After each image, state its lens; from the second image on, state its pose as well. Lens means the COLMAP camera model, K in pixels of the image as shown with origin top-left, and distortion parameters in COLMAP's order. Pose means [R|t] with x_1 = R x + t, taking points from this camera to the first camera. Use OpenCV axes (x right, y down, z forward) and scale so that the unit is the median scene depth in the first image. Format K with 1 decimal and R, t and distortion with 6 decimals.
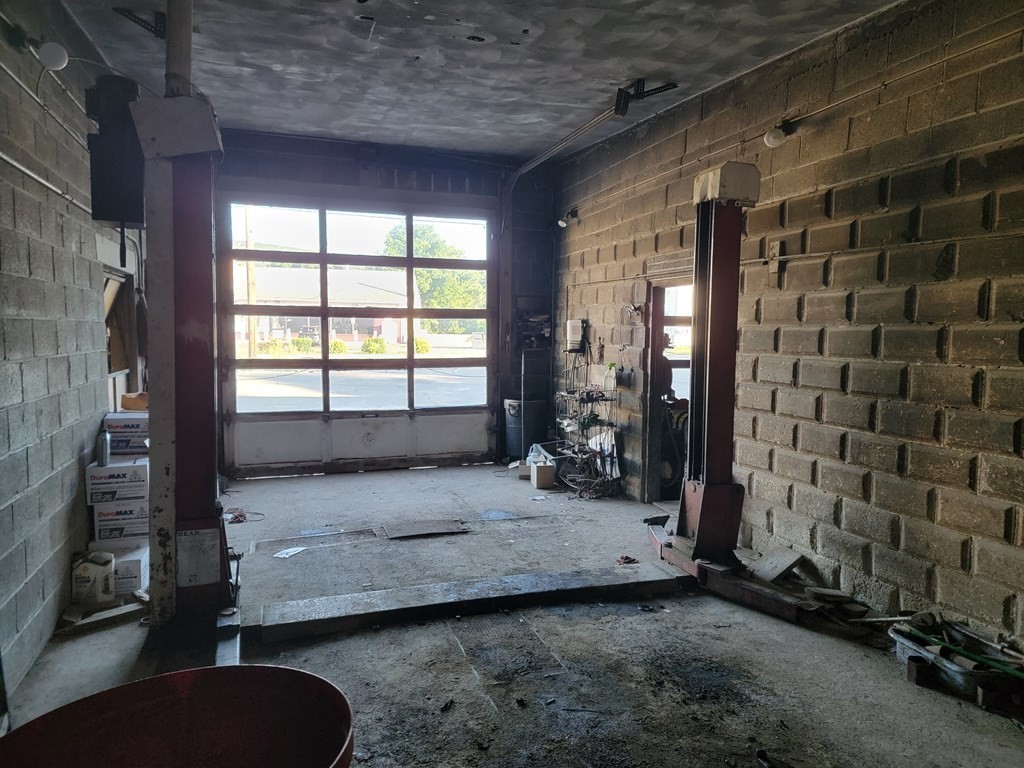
lens RADIAL K [[712.6, 0, 516.3], [0, 712.6, 382.0], [0, 0, 1]] dist [0.044271, -0.019481]
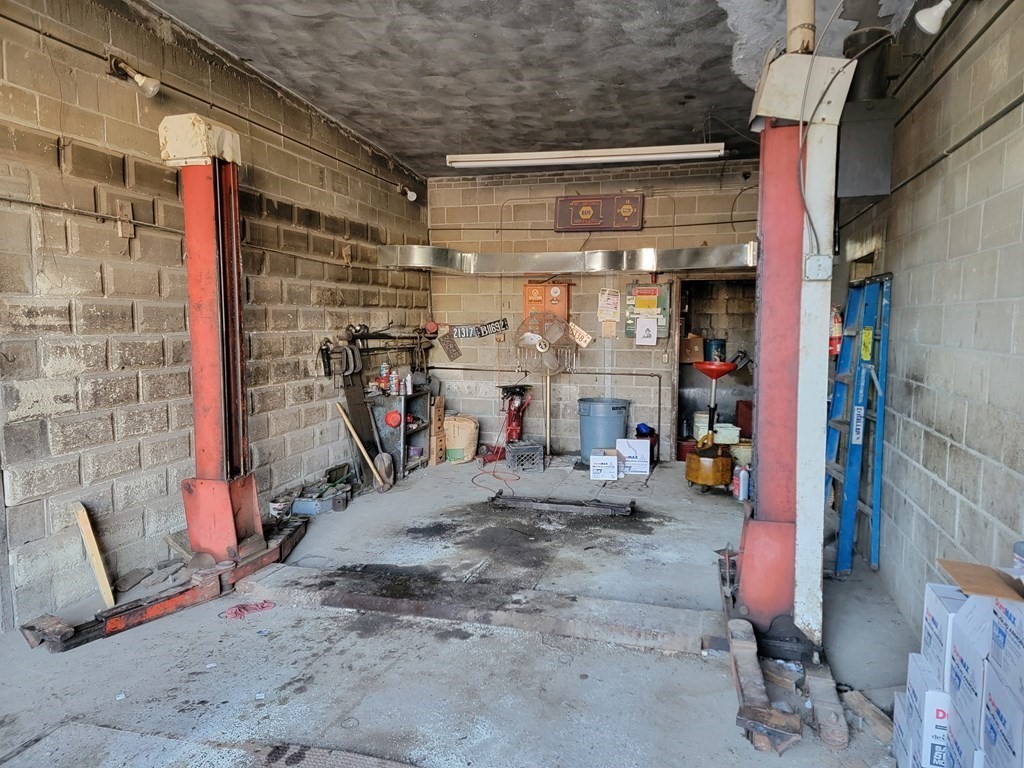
lens RADIAL K [[712.6, 0, 514.6], [0, 712.6, 389.1], [0, 0, 1]] dist [0.044271, -0.019481]
pose [[-0.830081, -0.073146, 0.552824, -0.602671], [0.020413, 0.986710, 0.161206, -0.121958], [-0.557268, 0.145099, -0.817556, 1.737647]]
